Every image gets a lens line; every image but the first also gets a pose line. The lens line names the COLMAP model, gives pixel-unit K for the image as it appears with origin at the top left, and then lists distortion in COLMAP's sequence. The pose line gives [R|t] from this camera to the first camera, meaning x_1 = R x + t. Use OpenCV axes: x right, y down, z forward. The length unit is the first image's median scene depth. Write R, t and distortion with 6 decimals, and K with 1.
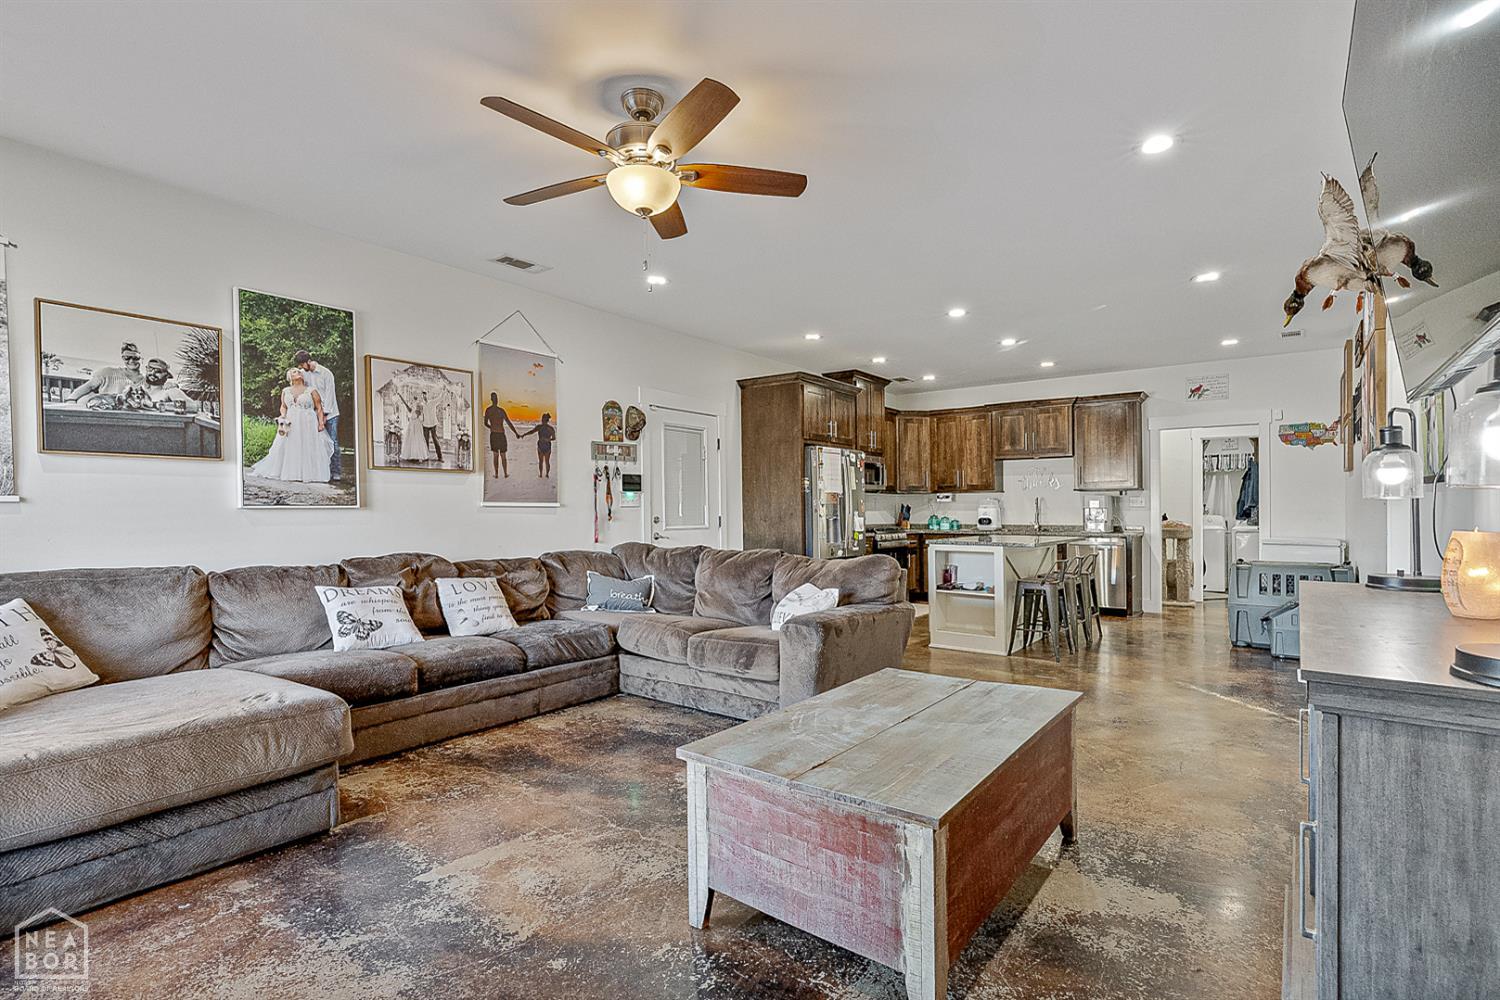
lens RADIAL K [[704.8, 0, 764.2], [0, 704.8, 524.4], [0, 0, 1]] dist [0.000193, 0.000448]
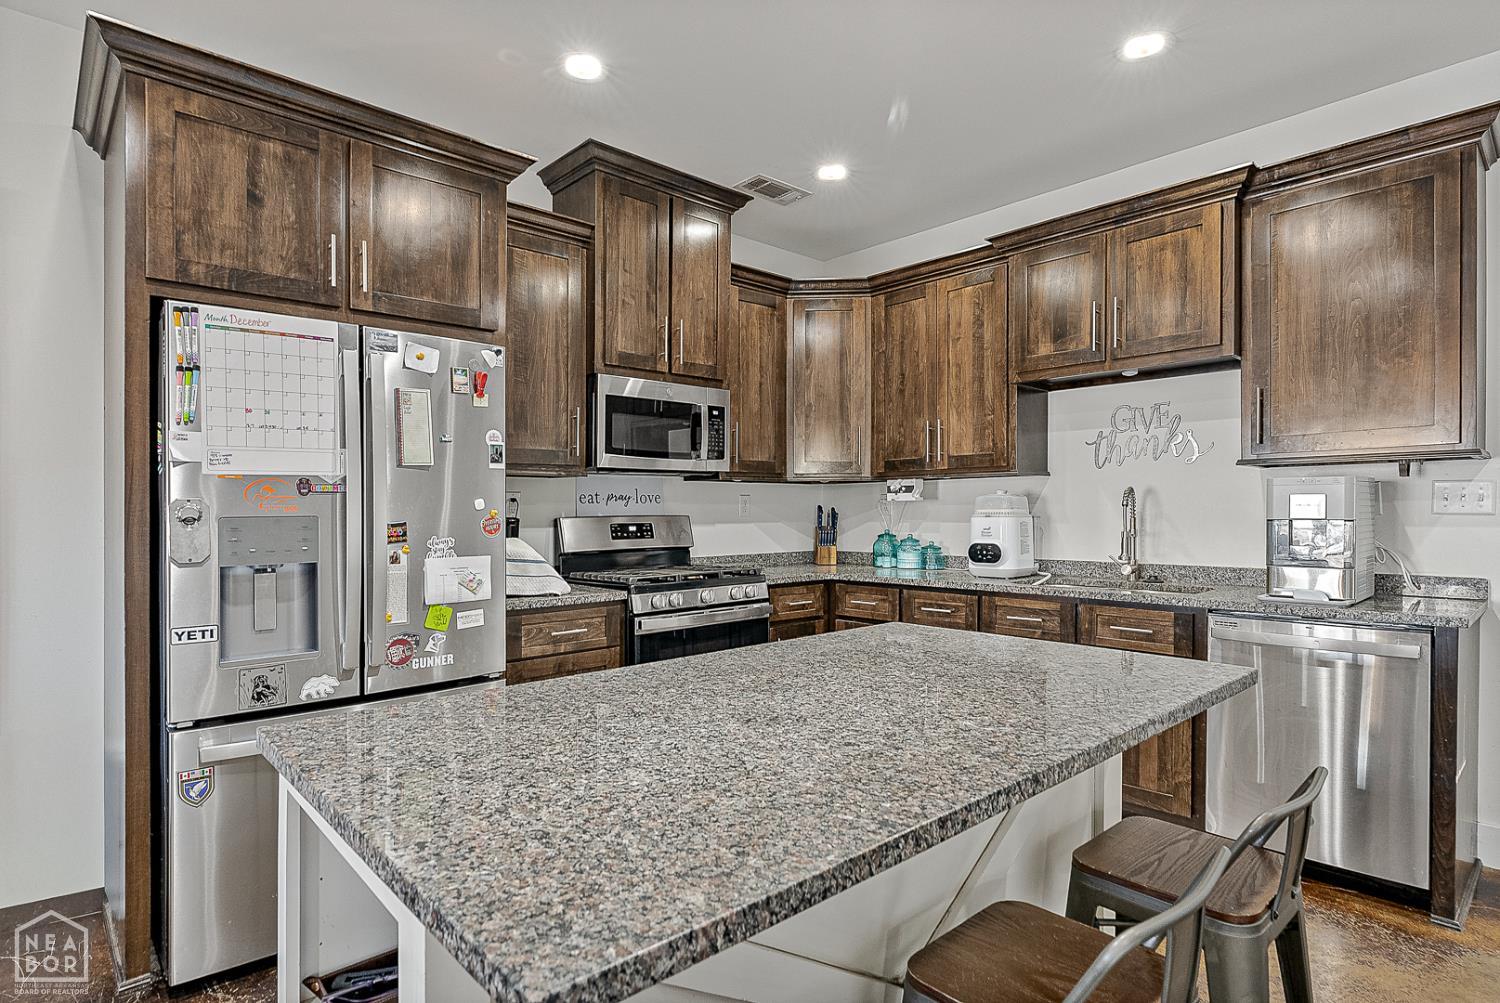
lens RADIAL K [[790.5, 0, 759.3], [0, 790.5, 538.1], [0, 0, 1]] dist [-0.003095, 0.000712]
pose [[0.985643, 0.000595, -0.168843, 0.293692], [0.002096, 0.999874, 0.015760, -0.021112], [0.168831, -0.015888, 0.985517, 0.626009]]
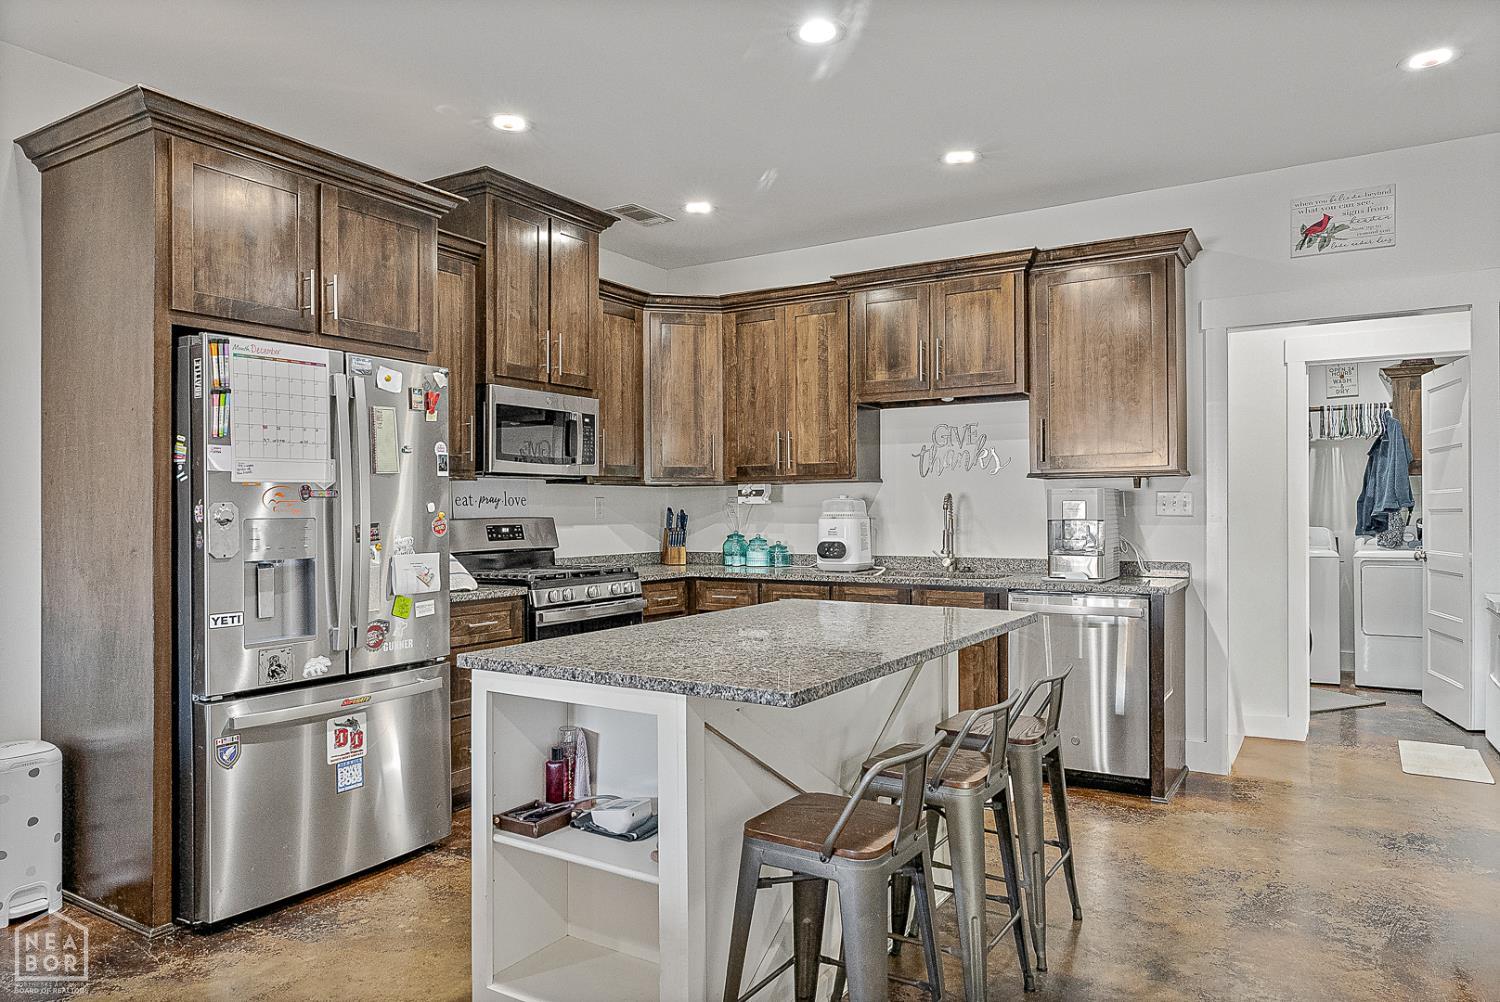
lens RADIAL K [[972.8, 0, 756.1], [0, 972.8, 538.8], [0, 0, 1]] dist [0.003339, -0.000647]
pose [[0.995415, -0.007501, 0.095358, 0.233302], [0.006592, 0.999930, 0.009850, -0.019024], [-0.095426, -0.009176, 0.995394, 0.460962]]
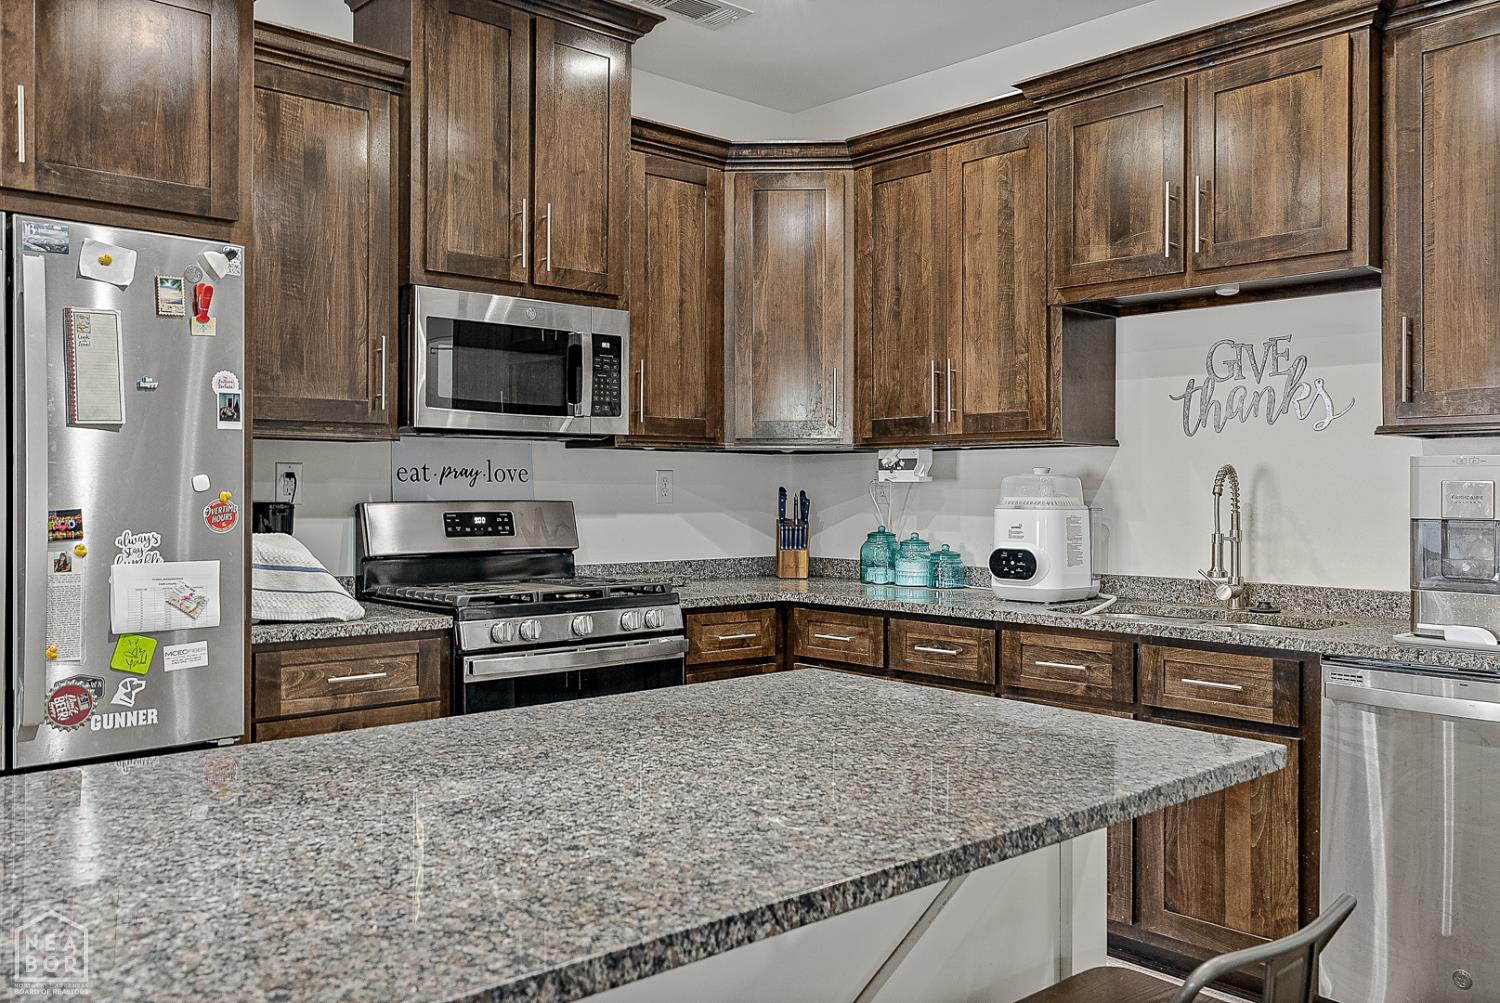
lens RADIAL K [[1235.2, 0, 761.4], [0, 1235.2, 514.8], [0, 0, 1]] dist [0.005067, 0.011759]
pose [[0.983571, 0.008735, -0.180312, 0.336880], [-0.008809, 0.999961, 0.000390, -0.022947], [0.180309, 0.001205, 0.983609, 0.623154]]
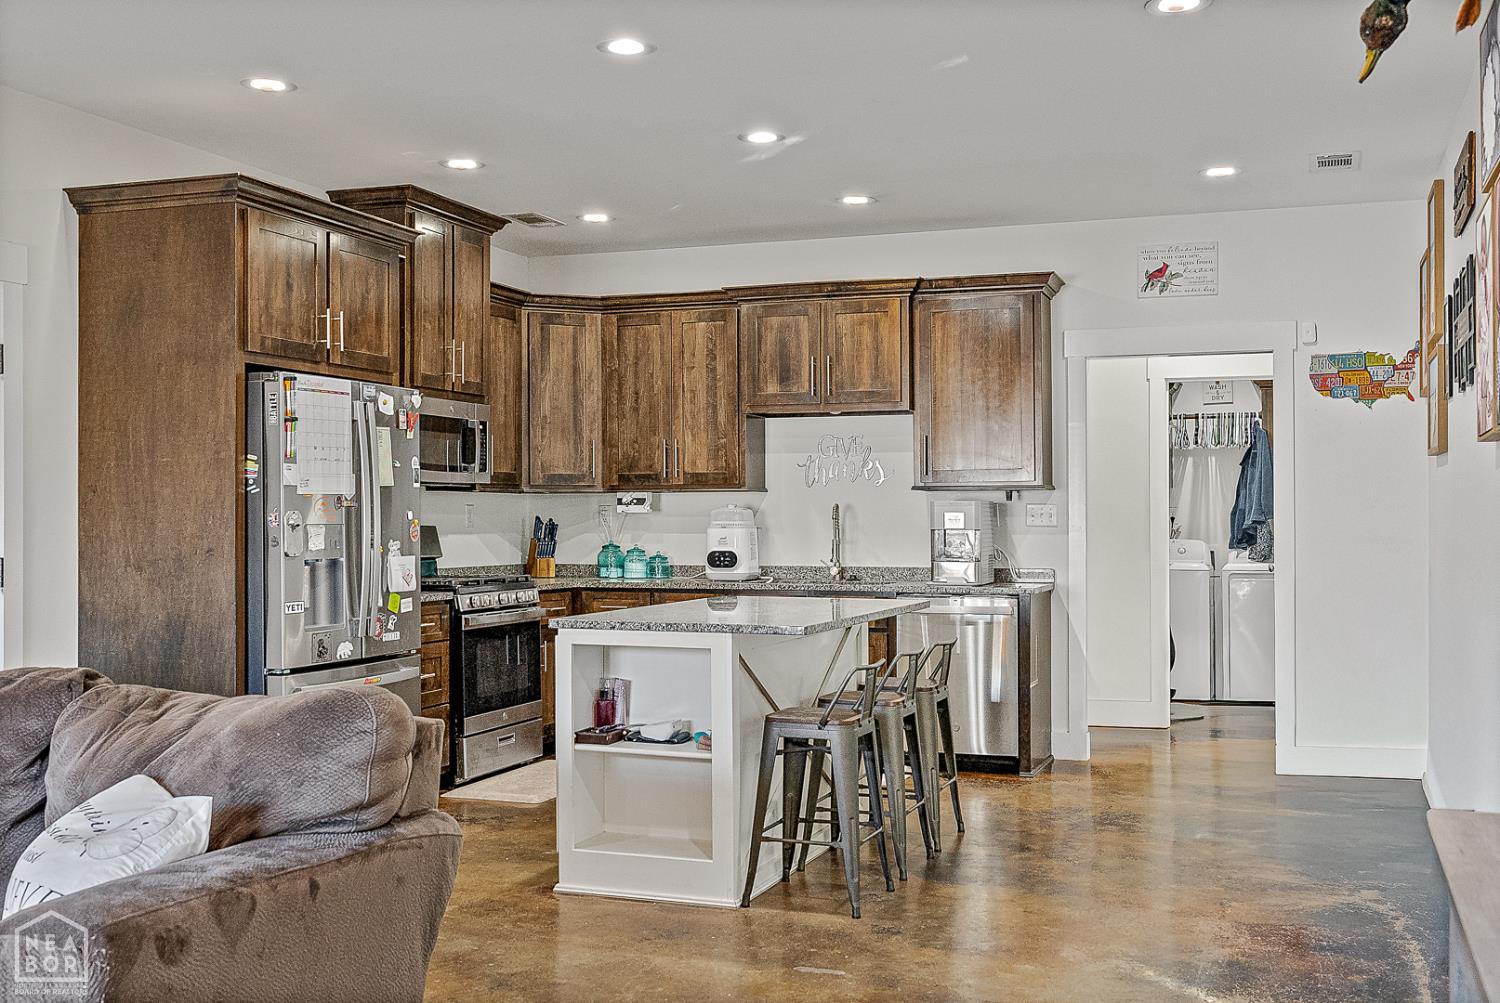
lens RADIAL K [[1545.4, 0, 749.3], [0, 1545.4, 581.1], [0, 0, 1]] dist [0.003690, 0.015165]
pose [[0.957923, -0.011398, 0.286800, 0.064226], [0.005674, 0.999768, 0.020781, -0.011631], [-0.286970, -0.018279, 0.957765, 0.101875]]
